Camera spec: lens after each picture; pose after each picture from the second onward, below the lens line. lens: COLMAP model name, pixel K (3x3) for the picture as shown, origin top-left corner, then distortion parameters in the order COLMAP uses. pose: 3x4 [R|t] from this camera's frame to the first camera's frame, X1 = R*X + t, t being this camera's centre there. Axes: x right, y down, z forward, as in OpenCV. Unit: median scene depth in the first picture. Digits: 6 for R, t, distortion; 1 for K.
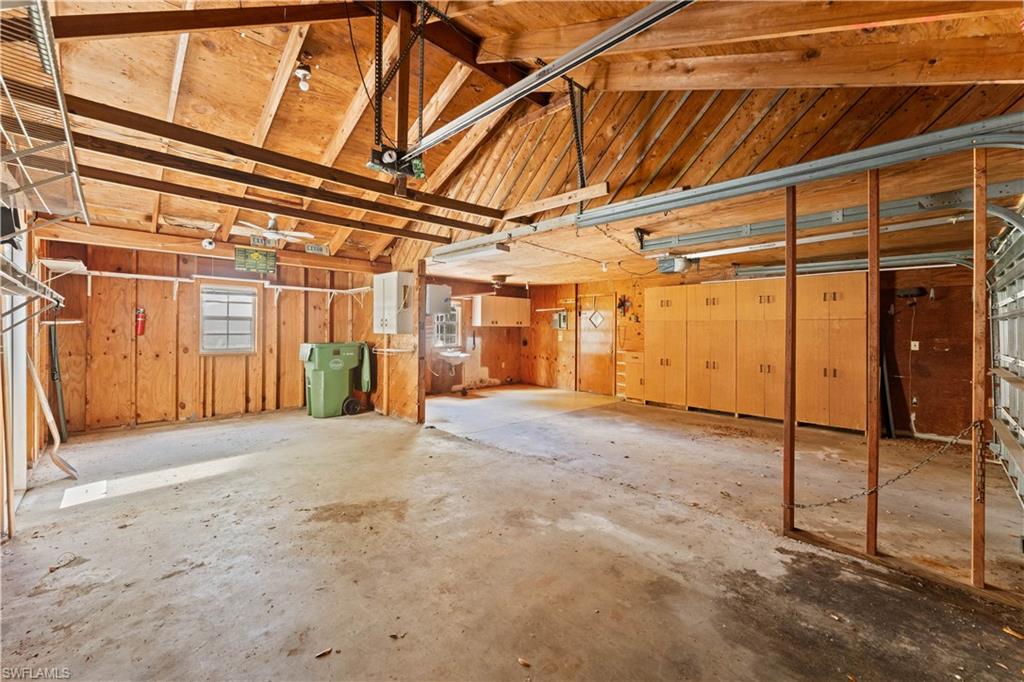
lens RADIAL K [[424.3, 0, 514.2], [0, 424.3, 332.1], [0, 0, 1]] dist [-0.002865, -0.000159]
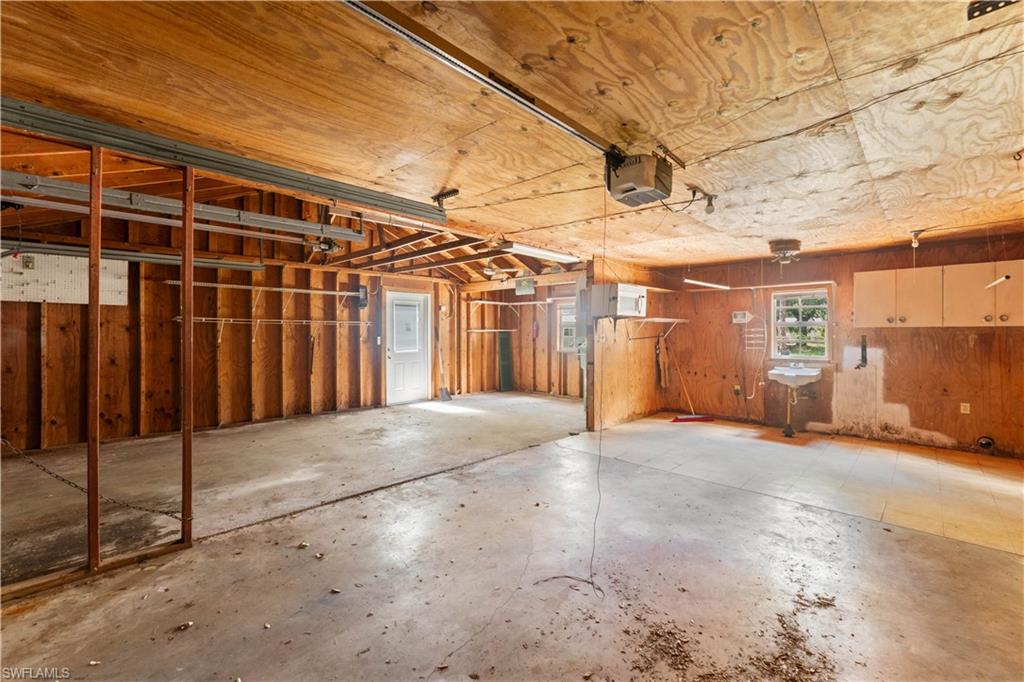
lens RADIAL K [[436.7, 0, 506.8], [0, 436.7, 334.6], [0, 0, 1]] dist [0.000156, 0.000002]
pose [[0.001597, -0.002881, -0.999995, 1.417058], [-0.007823, 0.999965, -0.002893, 0.001267], [0.999968, 0.007827, 0.001574, 1.490020]]
